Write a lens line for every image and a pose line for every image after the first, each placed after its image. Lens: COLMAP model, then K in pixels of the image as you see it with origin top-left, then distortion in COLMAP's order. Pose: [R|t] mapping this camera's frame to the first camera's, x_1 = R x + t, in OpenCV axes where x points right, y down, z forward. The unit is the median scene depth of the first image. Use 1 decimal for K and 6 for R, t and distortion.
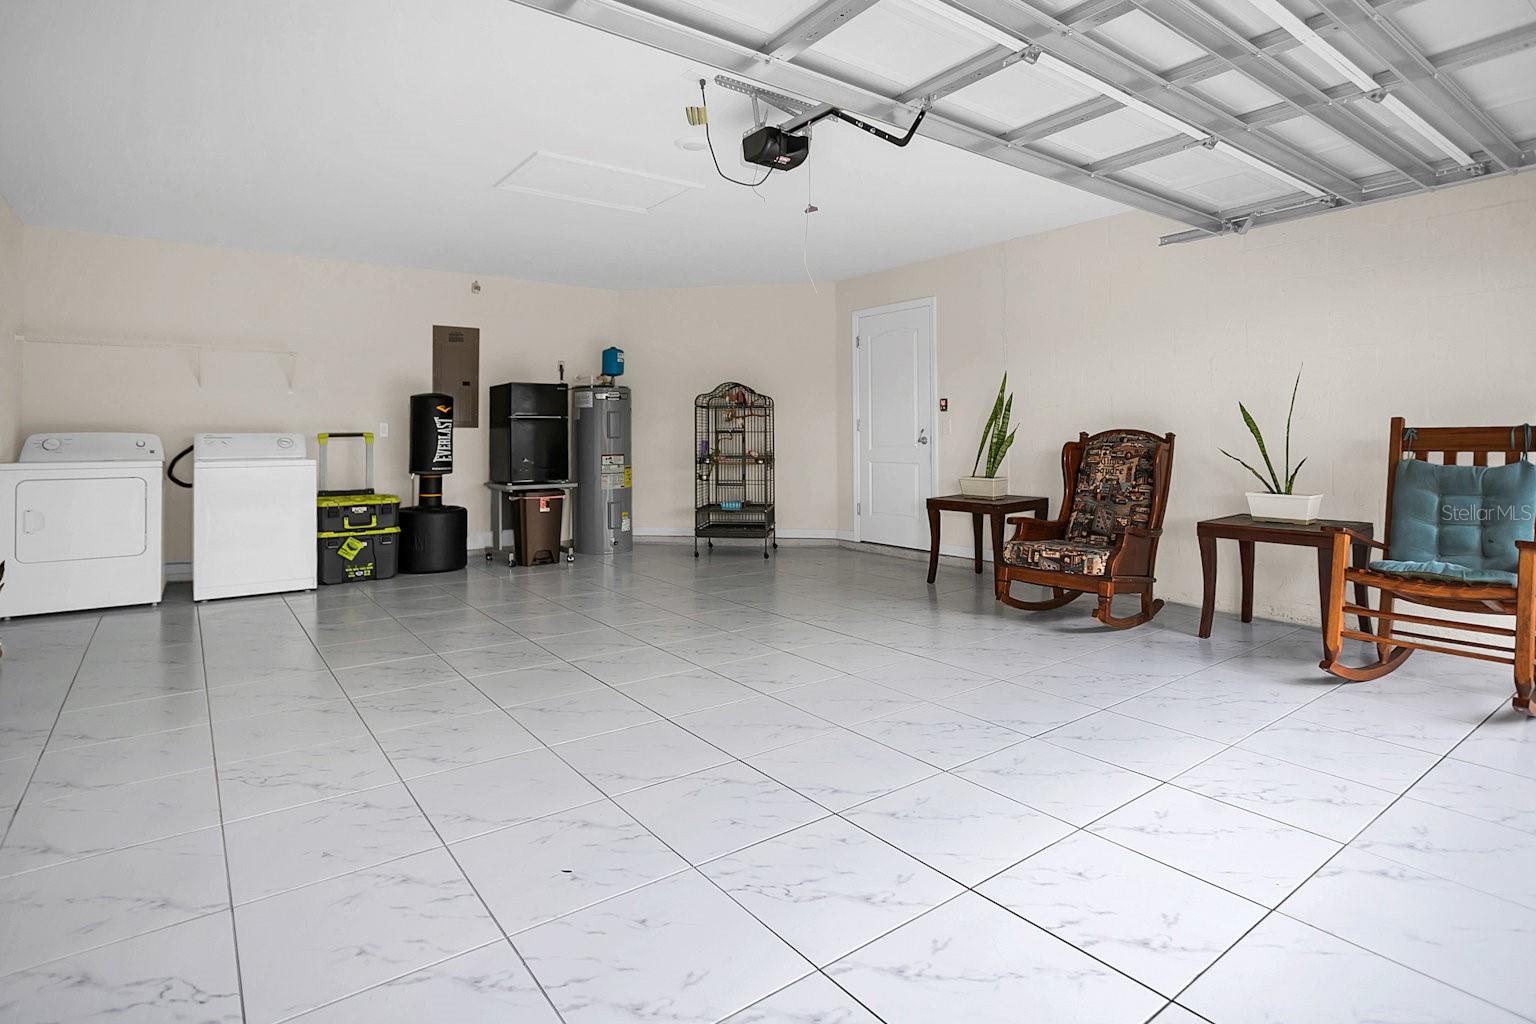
lens RADIAL K [[772.0, 0, 764.7], [0, 772.0, 453.2], [0, 0, 1]] dist [0.002157, 0.000847]
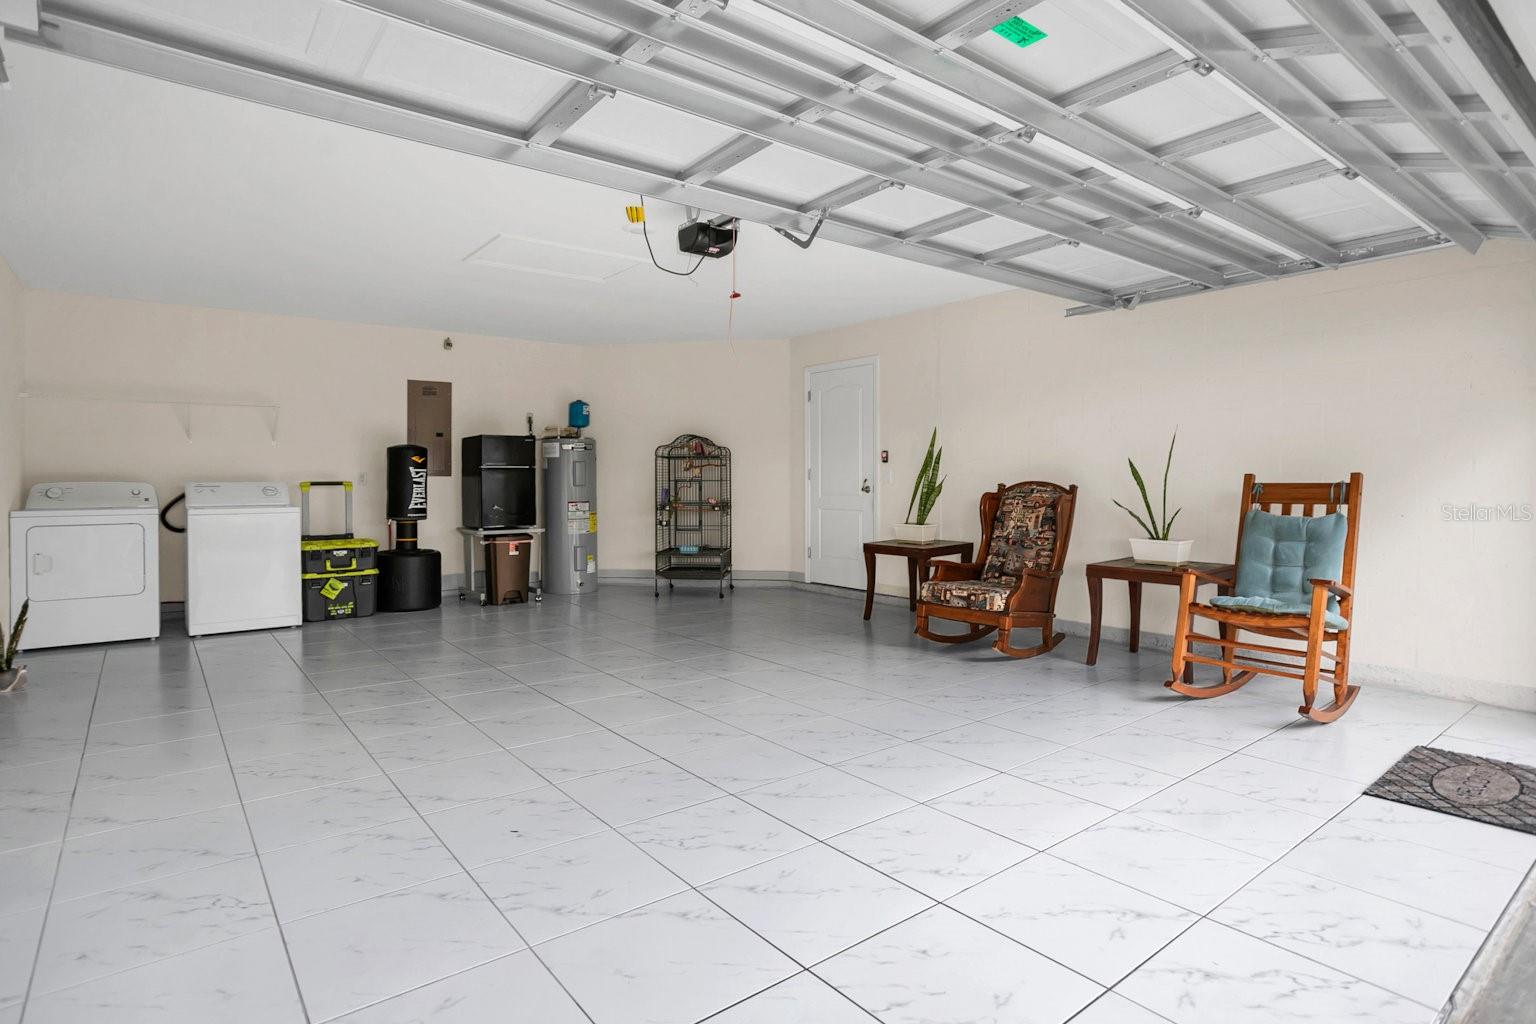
lens RADIAL K [[781.6, 0, 768.0], [0, 781.6, 512.0], [0, 0, 1]] dist [-0.001122, 0.000416]
pose [[0.999701, 0.001595, 0.024410, 0.049571], [-0.002105, 0.999780, 0.020885, -0.008904], [-0.024371, -0.020930, 0.999484, -0.111805]]
